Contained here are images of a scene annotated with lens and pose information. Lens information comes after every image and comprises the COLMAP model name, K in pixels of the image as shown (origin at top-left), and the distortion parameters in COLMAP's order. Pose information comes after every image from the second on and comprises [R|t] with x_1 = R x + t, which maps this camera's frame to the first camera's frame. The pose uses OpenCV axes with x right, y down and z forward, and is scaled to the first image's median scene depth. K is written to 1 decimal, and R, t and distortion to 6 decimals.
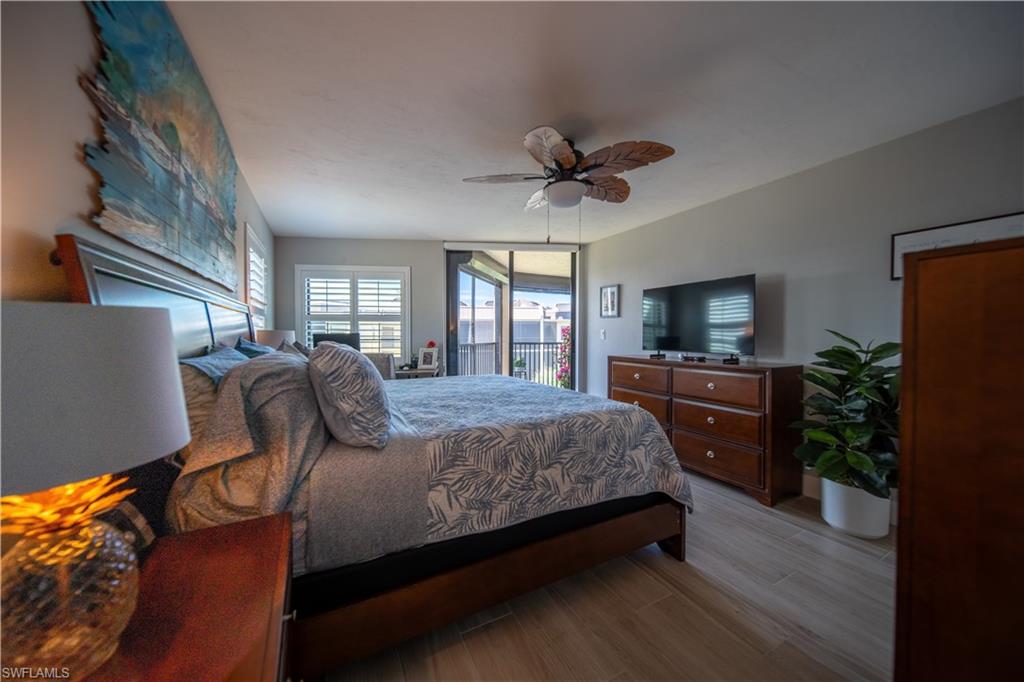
lens RADIAL K [[352.5, 0, 512.0], [0, 352.5, 341.0], [0, 0, 1]] dist [0.011649, 0.000033]
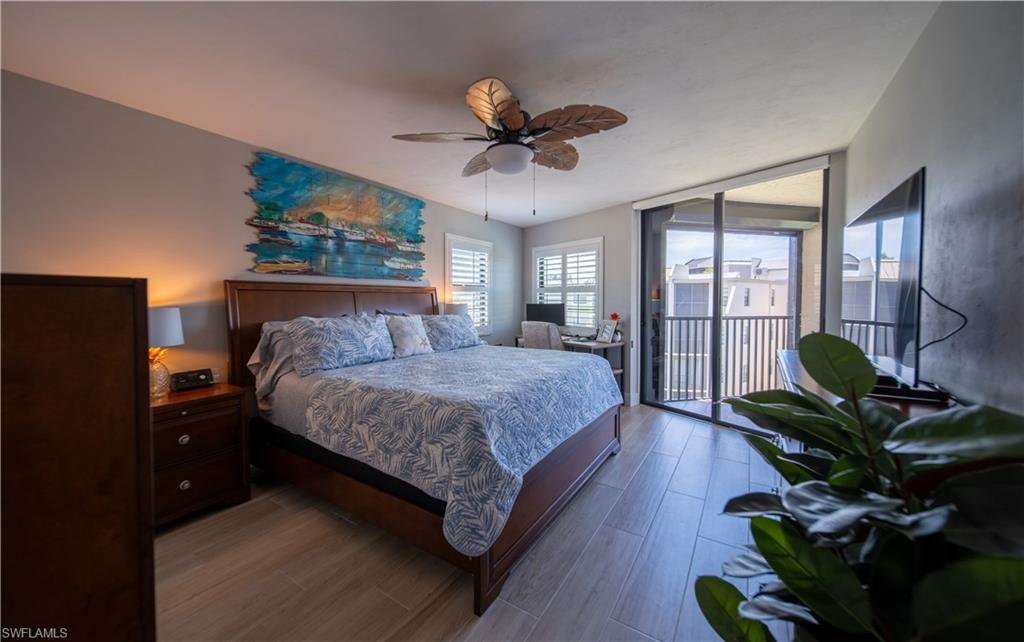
lens RADIAL K [[377.3, 0, 511.6], [0, 377.3, 304.4], [0, 0, 1]] dist [0.002101, 0.000074]
pose [[0.496860, 0.018213, -0.867639, 0.507386], [-0.018429, 0.999776, 0.010433, -0.028306], [0.867635, 0.010806, 0.497085, 0.268329]]
